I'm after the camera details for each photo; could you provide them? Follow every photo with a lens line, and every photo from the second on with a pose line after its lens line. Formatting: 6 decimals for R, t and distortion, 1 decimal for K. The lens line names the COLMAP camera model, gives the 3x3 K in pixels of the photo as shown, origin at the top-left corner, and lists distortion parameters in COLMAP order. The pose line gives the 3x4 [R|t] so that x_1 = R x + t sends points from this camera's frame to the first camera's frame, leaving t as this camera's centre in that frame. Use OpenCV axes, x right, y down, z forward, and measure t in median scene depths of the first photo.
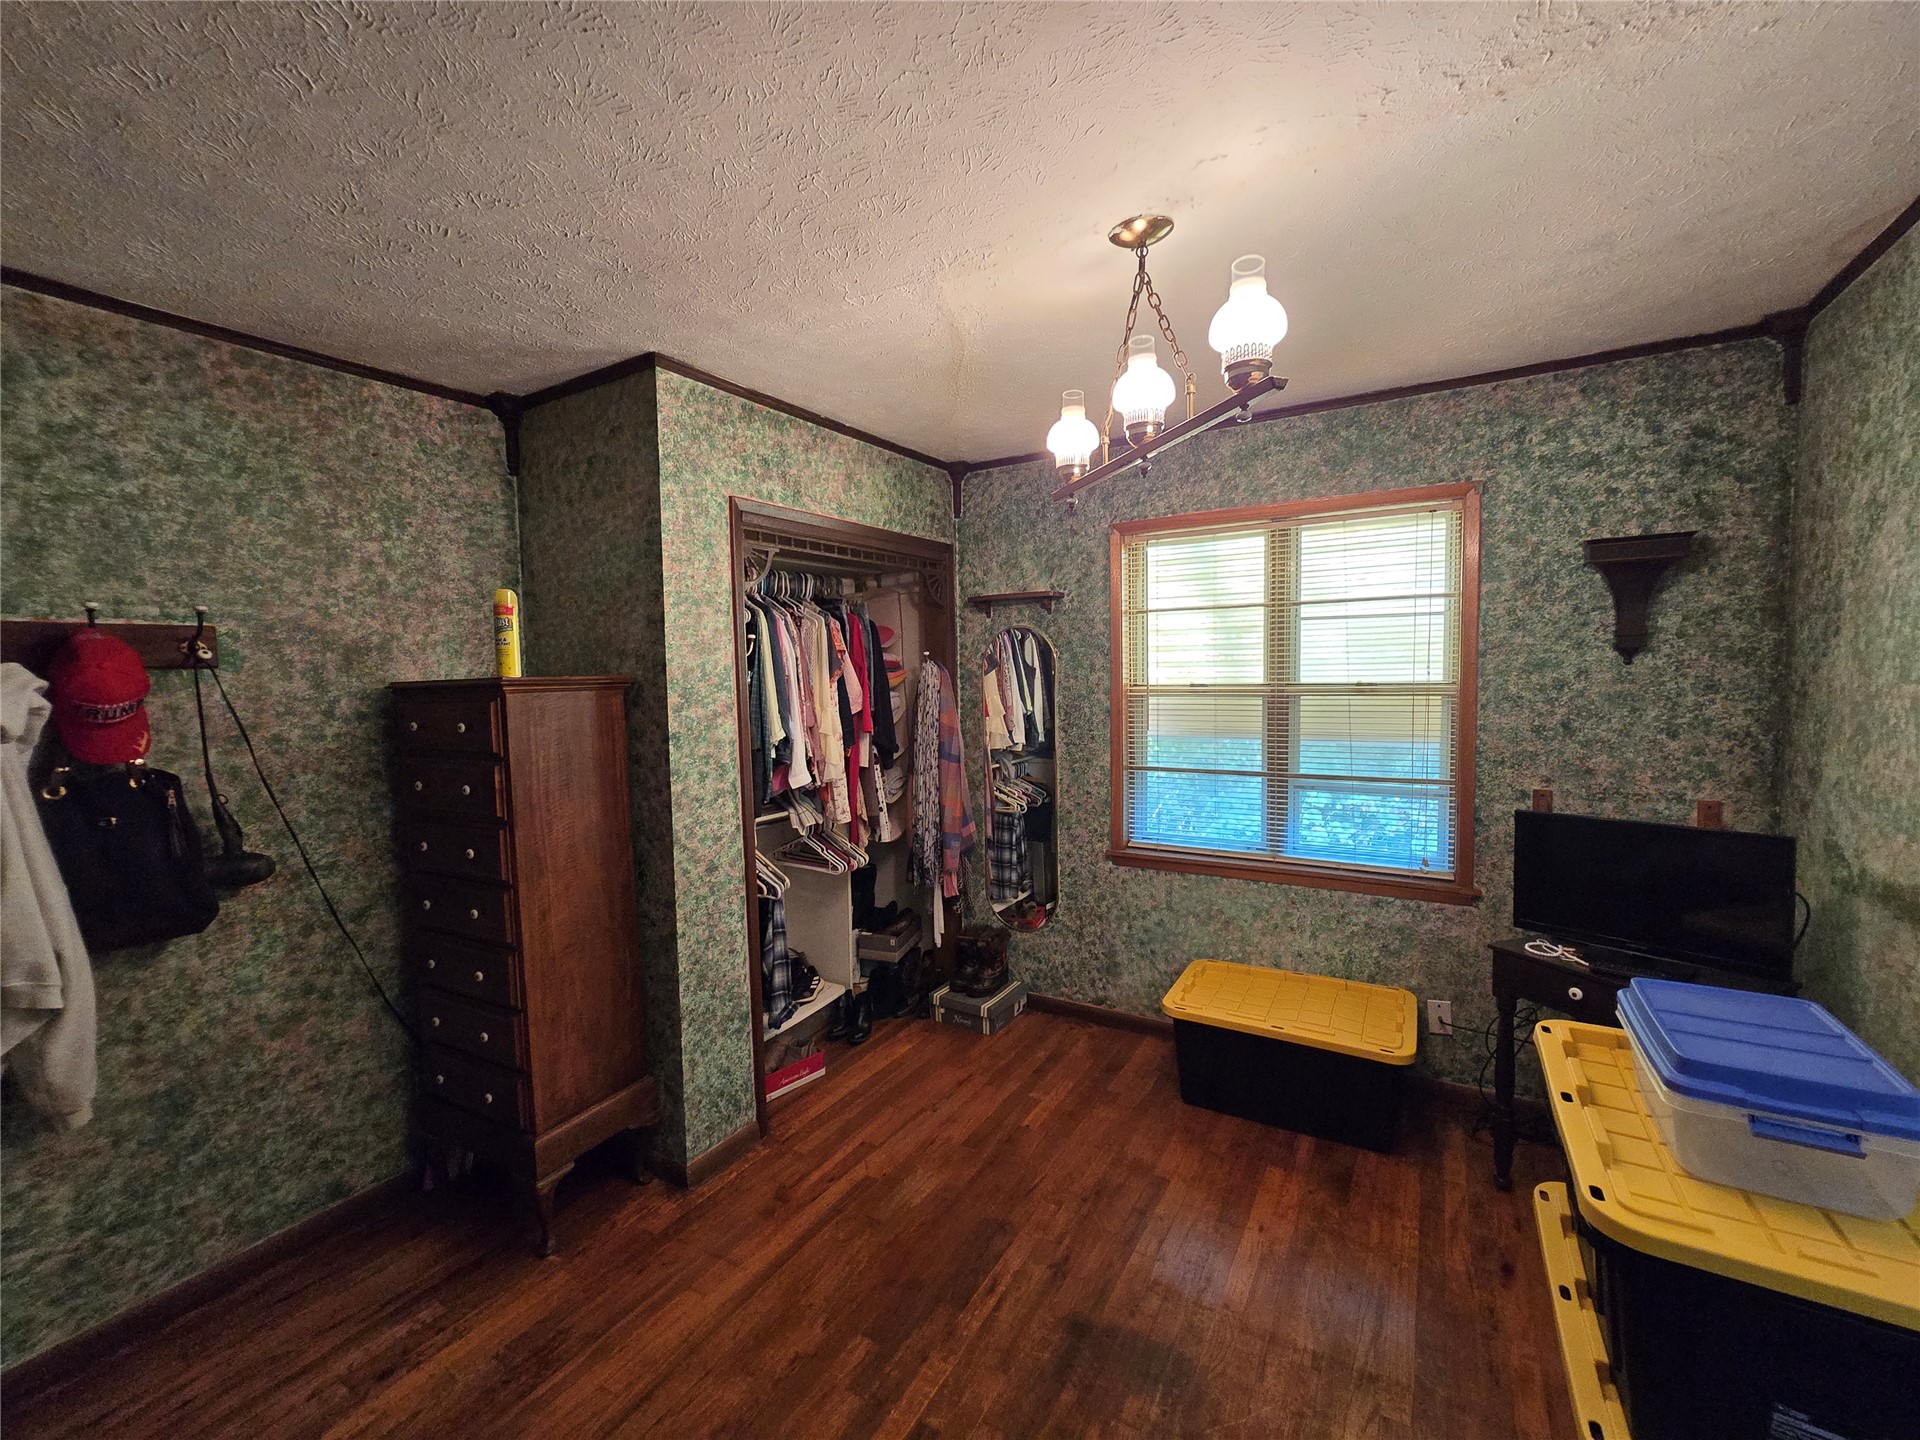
lens RADIAL K [[789.5, 0, 950.0], [0, 789.5, 716.9], [0, 0, 1]] dist [-0.004391, 0.001729]
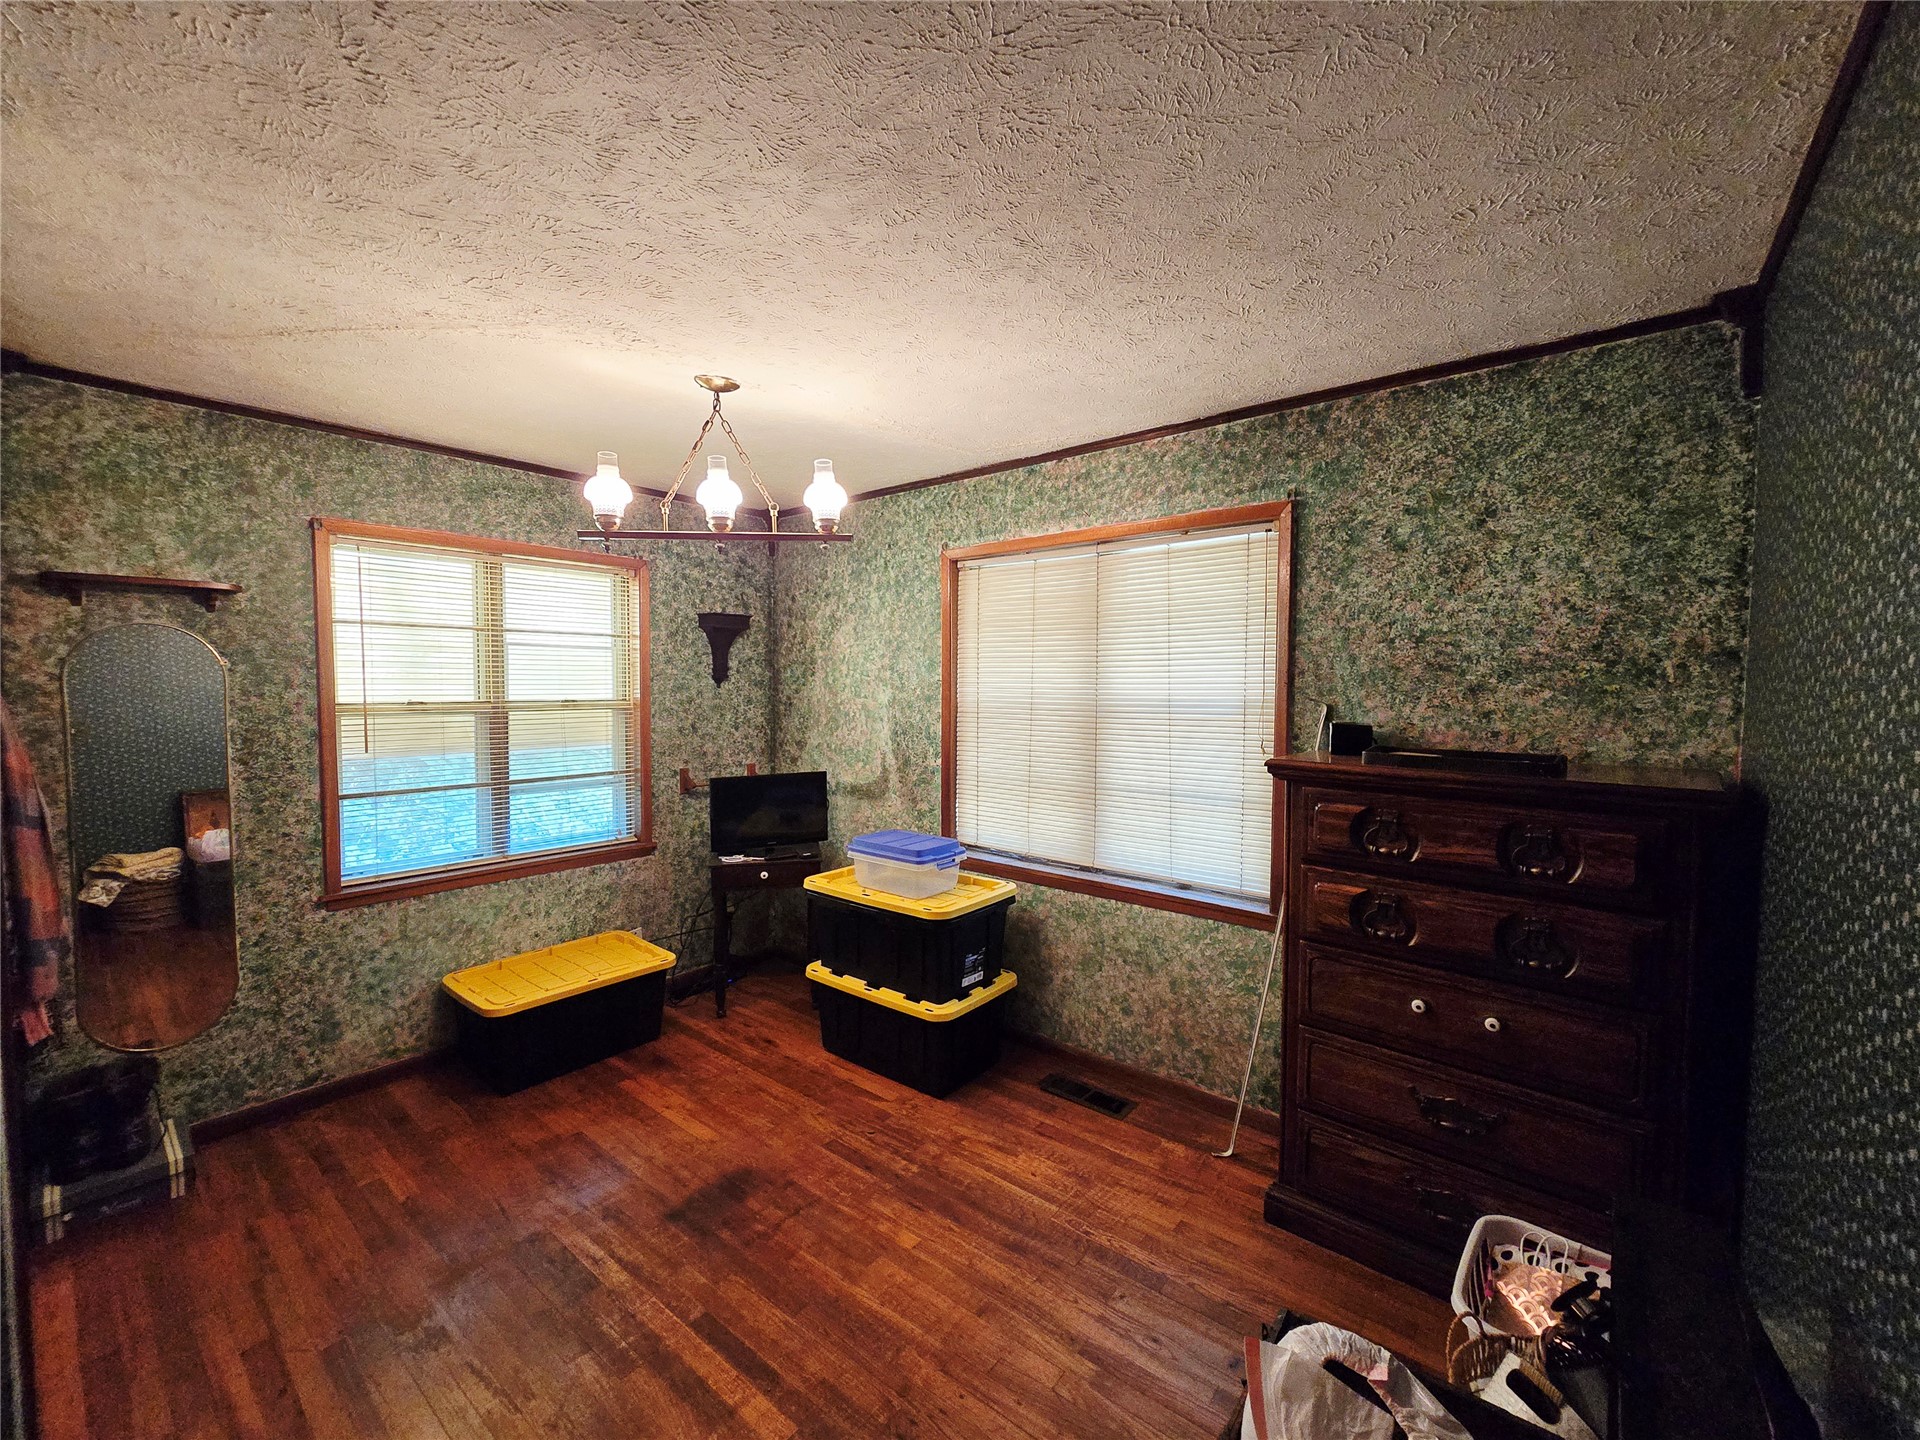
lens RADIAL K [[789.5, 0, 944.9], [0, 789.5, 721.6], [0, 0, 1]] dist [-0.004391, 0.001729]
pose [[0.153967, -0.029705, 0.987629, -0.643396], [0.049929, 0.998505, 0.022249, -0.007359], [-0.986814, 0.045885, 0.155220, 0.229557]]
